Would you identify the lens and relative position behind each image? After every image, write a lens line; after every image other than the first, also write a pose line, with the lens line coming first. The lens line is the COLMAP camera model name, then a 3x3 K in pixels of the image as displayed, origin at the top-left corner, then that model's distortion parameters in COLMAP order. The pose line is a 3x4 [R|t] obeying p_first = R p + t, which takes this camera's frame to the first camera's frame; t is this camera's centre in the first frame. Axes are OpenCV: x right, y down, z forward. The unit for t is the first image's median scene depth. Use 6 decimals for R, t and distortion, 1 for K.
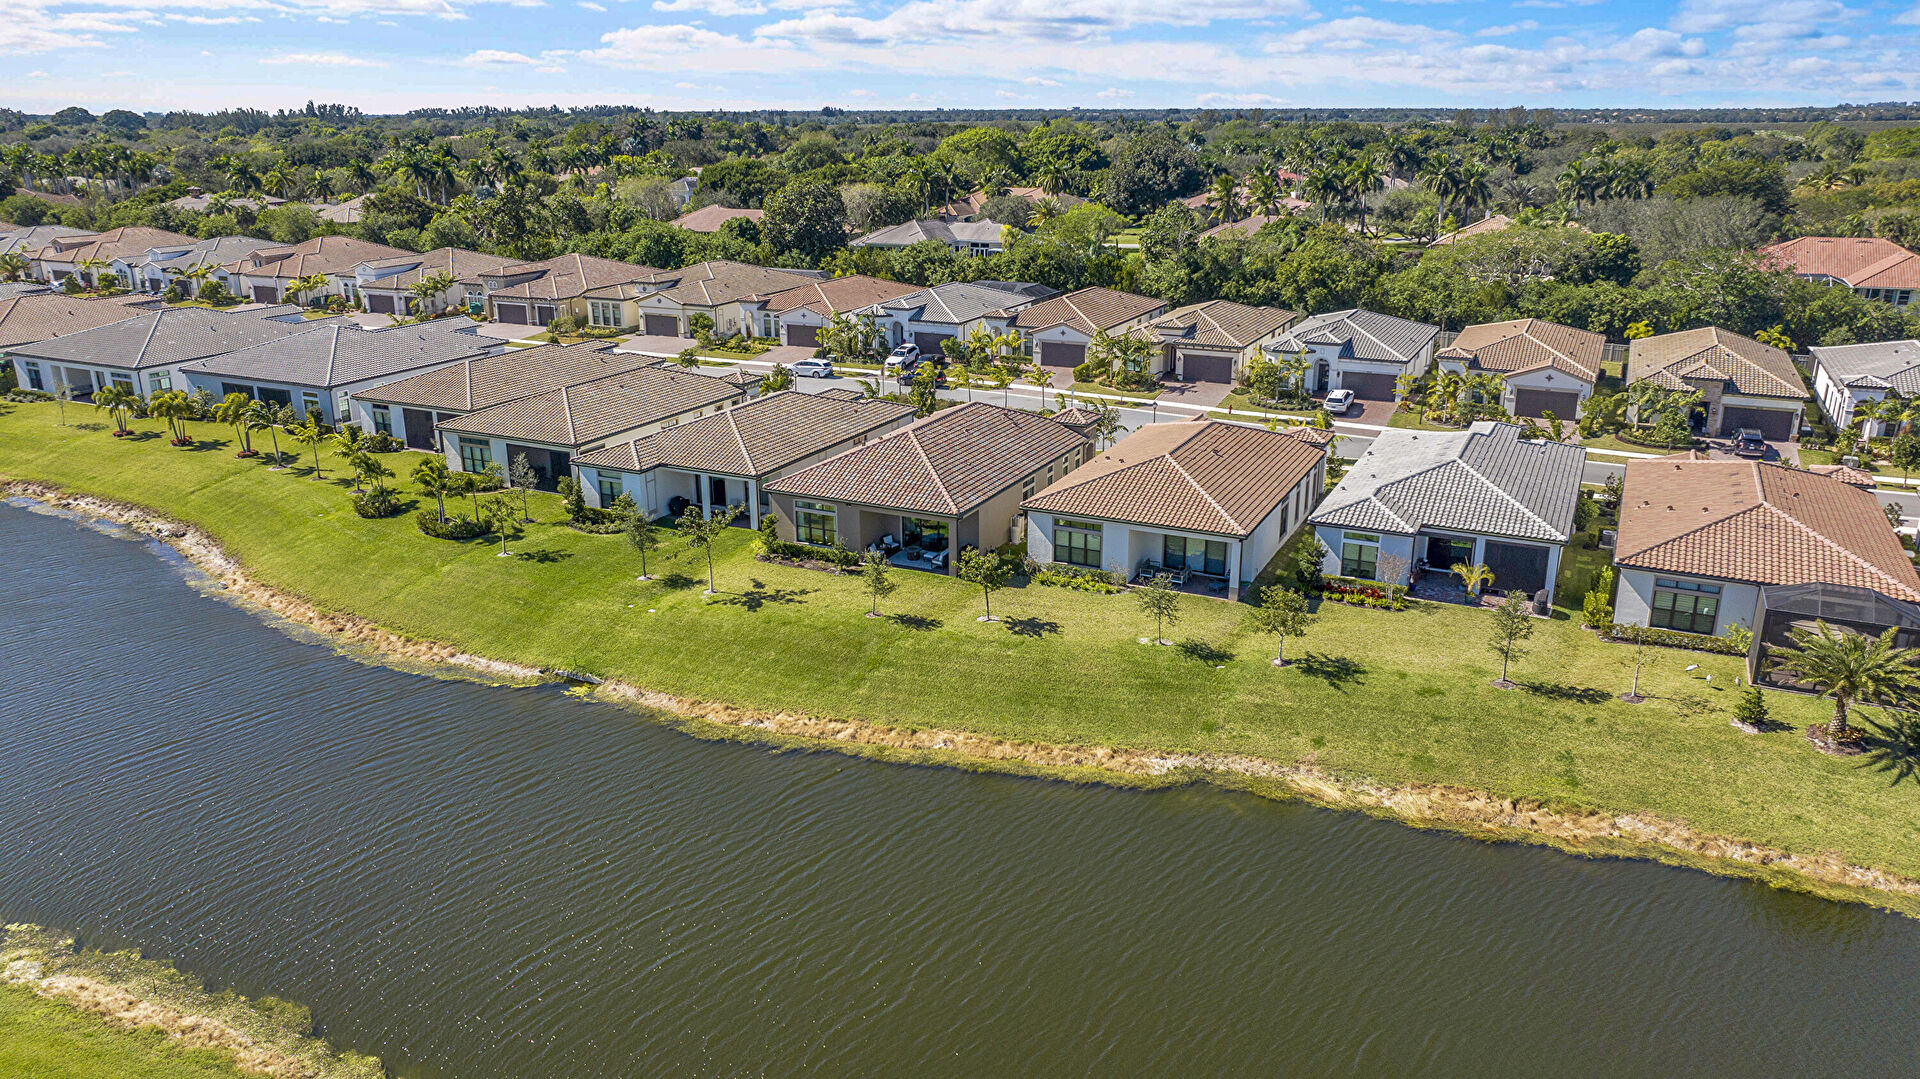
lens RADIAL K [[1344.8, 0, 960.0], [0, 1344.8, 539.5], [0, 0, 1]] dist [-0.024003, 0.002062]
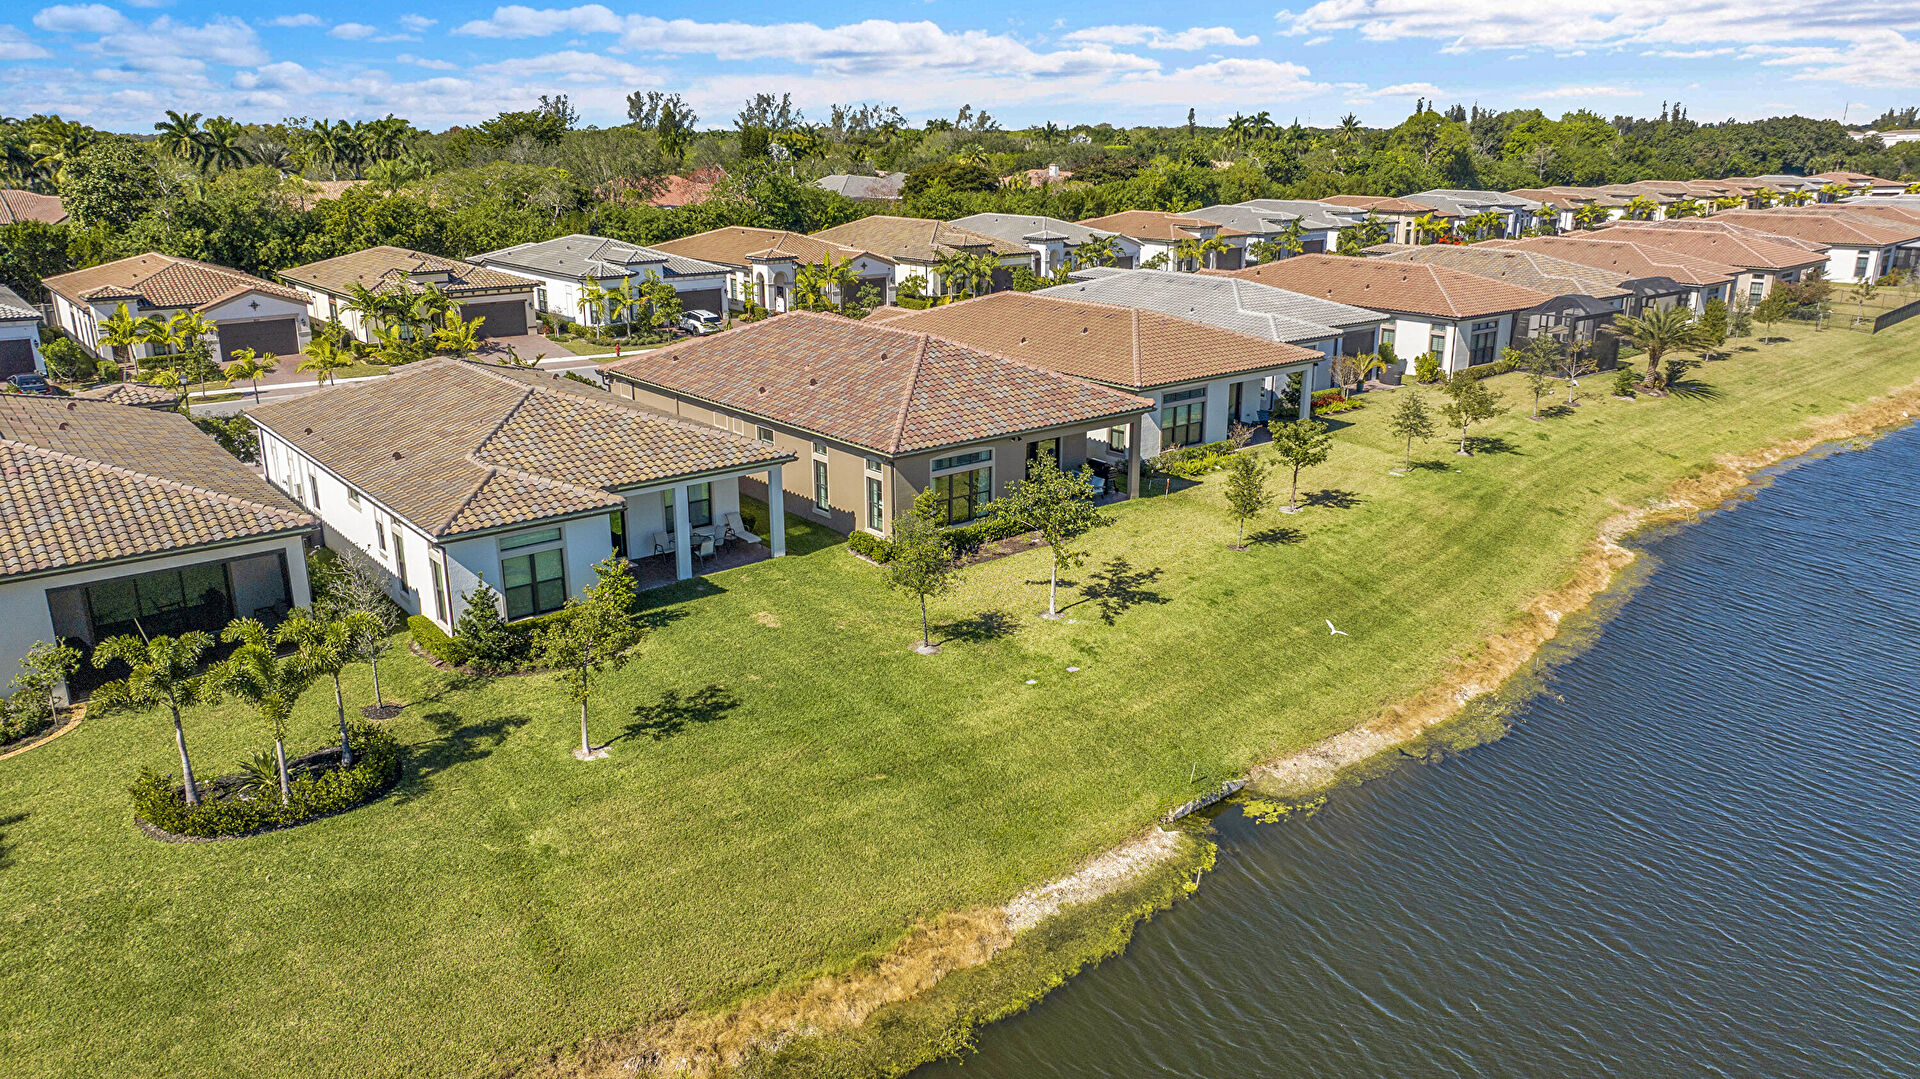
lens RADIAL K [[1344.8, 0, 960.0], [0, 1344.8, 539.5], [0, 0, 1]] dist [-0.024003, 0.002062]
pose [[0.411434, -0.260620, 0.873384, -0.725869], [0.278790, 0.948304, 0.151644, -0.092759], [-0.867755, 0.181099, 0.462822, 0.808774]]
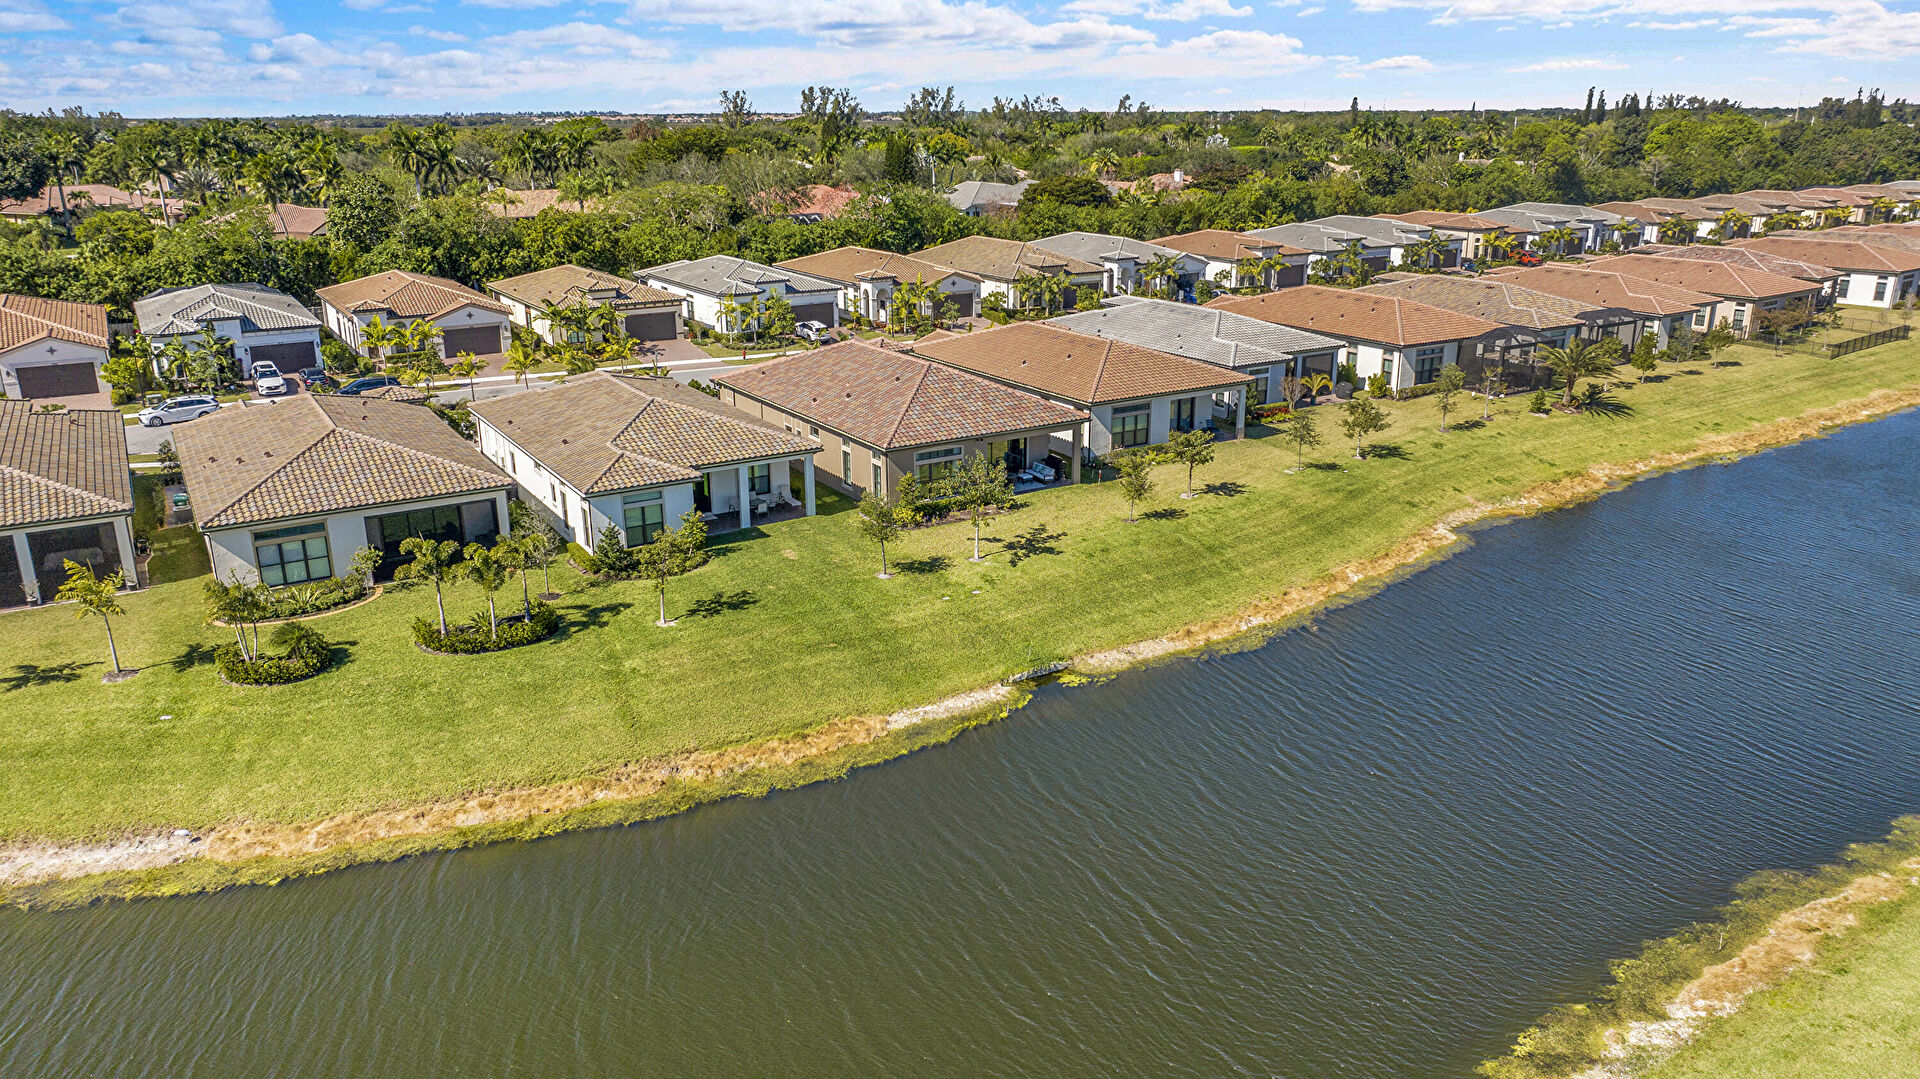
lens RADIAL K [[1344.8, 0, 960.0], [0, 1344.8, 539.5], [0, 0, 1]] dist [-0.024003, 0.002062]
pose [[0.523906, -0.256811, 0.812140, -0.932304], [0.263001, 0.955650, 0.132531, -0.094040], [-0.810156, 0.144160, 0.568212, 0.549265]]
